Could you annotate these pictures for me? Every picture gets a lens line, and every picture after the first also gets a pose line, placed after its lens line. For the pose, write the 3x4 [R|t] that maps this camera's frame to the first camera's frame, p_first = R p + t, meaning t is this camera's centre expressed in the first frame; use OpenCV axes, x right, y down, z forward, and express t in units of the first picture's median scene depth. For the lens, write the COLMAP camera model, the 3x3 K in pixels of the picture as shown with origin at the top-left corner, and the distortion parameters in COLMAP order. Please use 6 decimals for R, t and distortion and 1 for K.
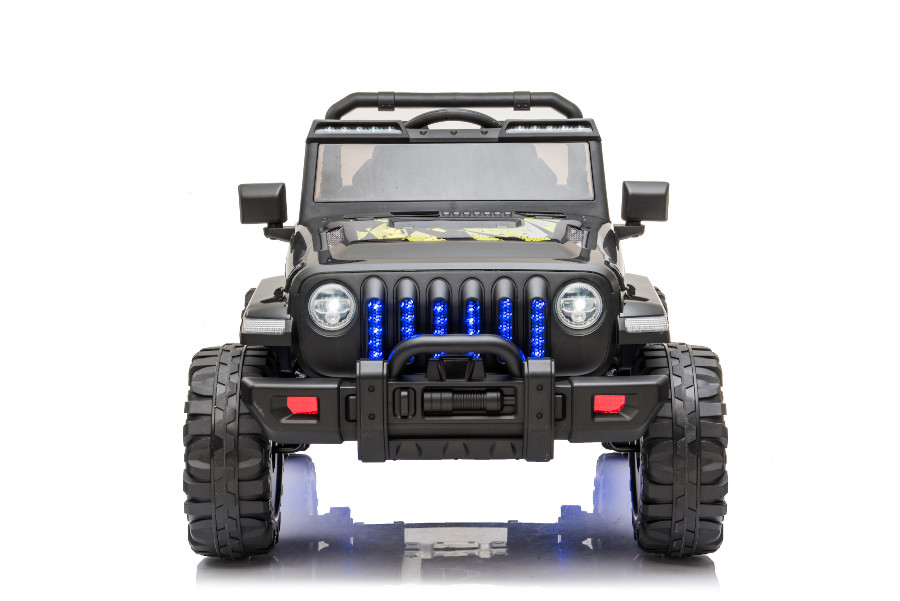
lens RADIAL K [[1792.2, 0, 444.8], [0, 1792.2, 254.9], [0, 0, 1]] dist [0.466421, 0.000000]
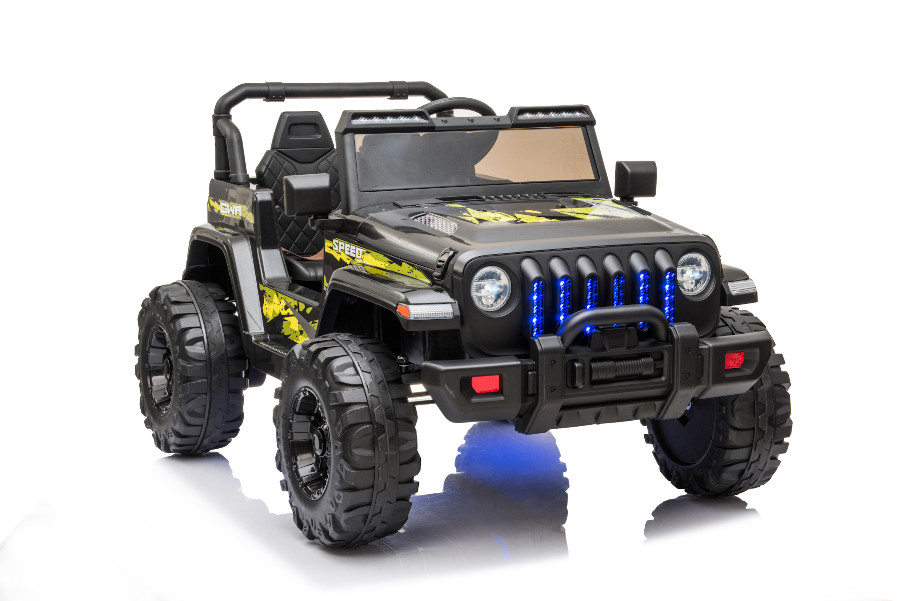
lens RADIAL K [[1792.2, 0, 443.1], [0, 1792.2, 302.6], [0, 0, 1]] dist [0.466421, 0.000000]
pose [[0.904157, -0.064213, 0.422347, -0.525556], [0.052275, 0.997839, 0.039800, -0.005808], [-0.423990, -0.013907, 0.905560, 0.072416]]
